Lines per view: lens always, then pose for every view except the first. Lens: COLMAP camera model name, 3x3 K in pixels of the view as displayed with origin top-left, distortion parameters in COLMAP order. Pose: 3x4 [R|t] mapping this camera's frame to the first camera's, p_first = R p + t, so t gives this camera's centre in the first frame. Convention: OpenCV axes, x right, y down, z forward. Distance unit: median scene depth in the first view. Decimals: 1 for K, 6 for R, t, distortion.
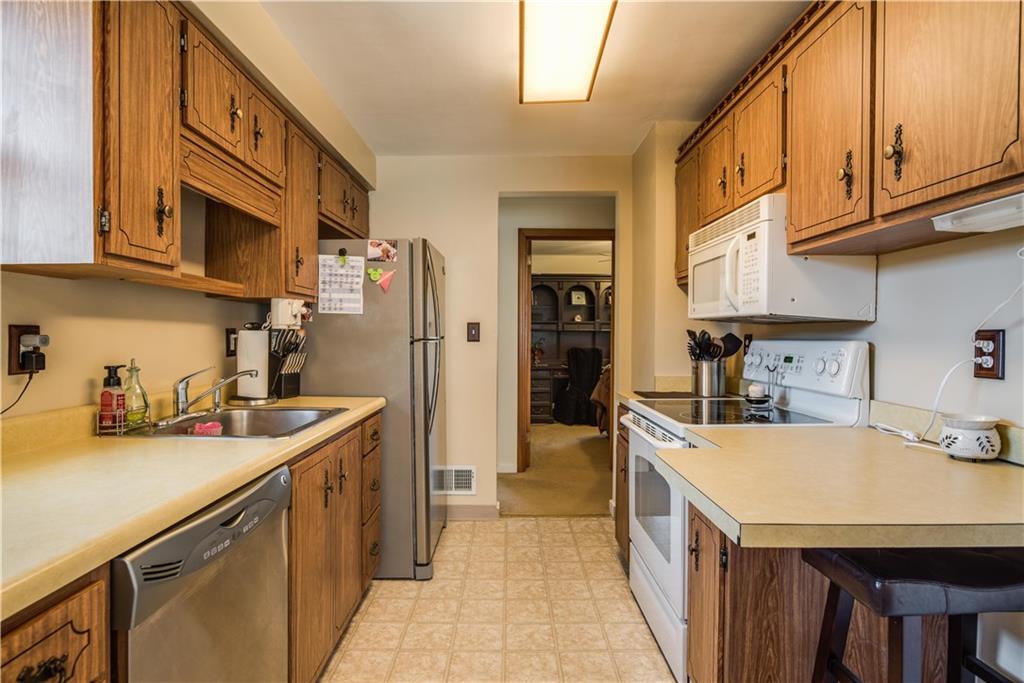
lens RADIAL K [[533.2, 0, 509.6], [0, 533.2, 340.8], [0, 0, 1]] dist [-0.010214, 0.000855]
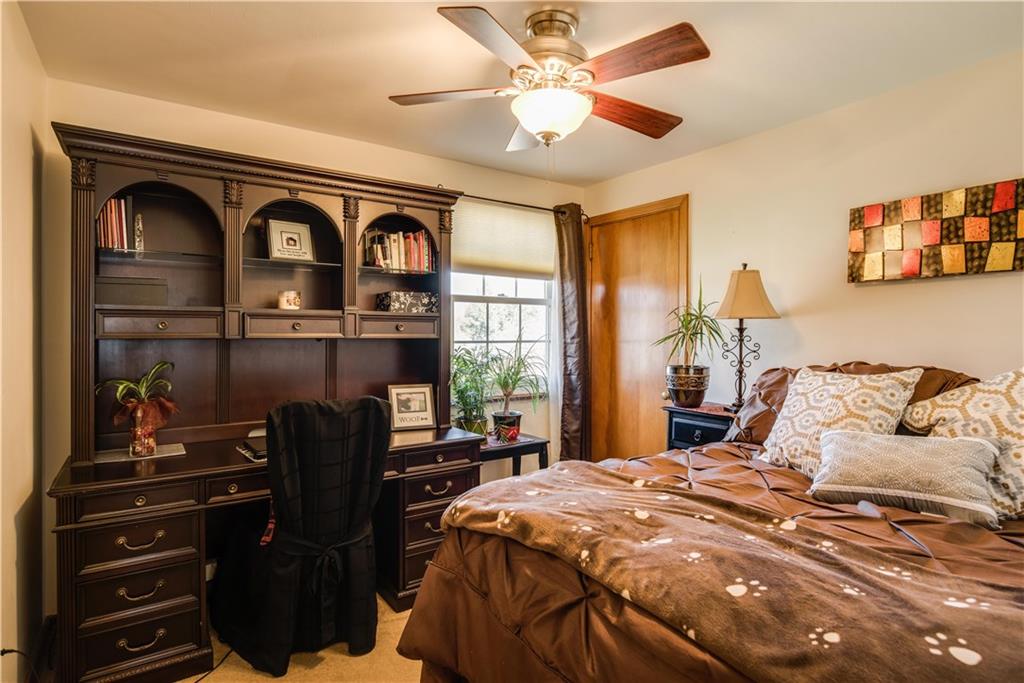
lens RADIAL K [[533.2, 0, 506.2], [0, 533.2, 338.2], [0, 0, 1]] dist [-0.010214, 0.000855]
pose [[0.831573, -0.005442, 0.555389, 0.056025], [0.007731, 0.999969, -0.001777, -0.017133], [-0.555362, 0.005771, 0.831589, 0.657193]]
